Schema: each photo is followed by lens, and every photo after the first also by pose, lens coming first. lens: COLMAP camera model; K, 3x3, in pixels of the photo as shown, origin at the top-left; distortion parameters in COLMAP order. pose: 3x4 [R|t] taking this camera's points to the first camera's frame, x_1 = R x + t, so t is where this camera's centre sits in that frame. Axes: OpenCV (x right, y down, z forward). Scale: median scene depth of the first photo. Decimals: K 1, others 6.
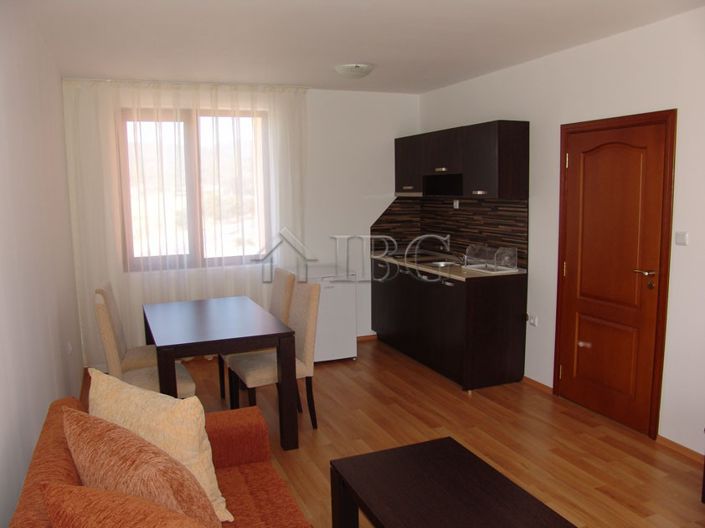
lens RADIAL K [[620.5, 0, 352.5], [0, 620.5, 264.0], [0, 0, 1]] dist [-0.072346, 0.012897]
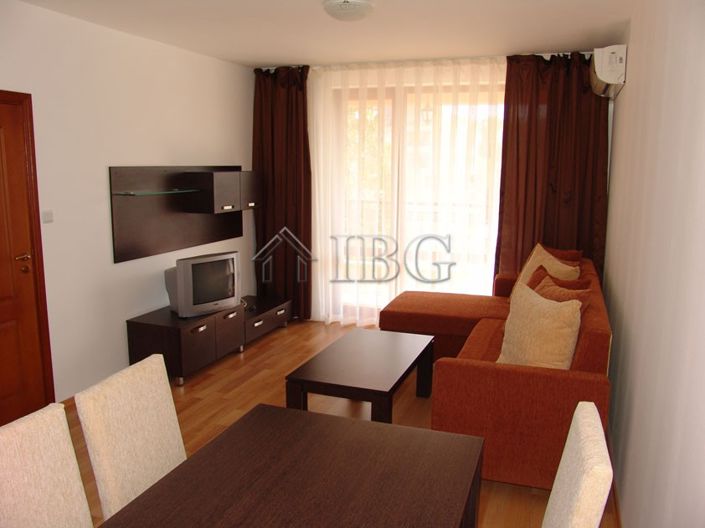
lens RADIAL K [[620.5, 0, 352.5], [0, 620.5, 264.0], [0, 0, 1]] dist [-0.072346, 0.012897]
pose [[-0.737073, -0.097429, 0.668754, -0.588247], [0.091683, 0.965989, 0.241782, -0.171584], [-0.669566, 0.239525, -0.703072, 1.407191]]
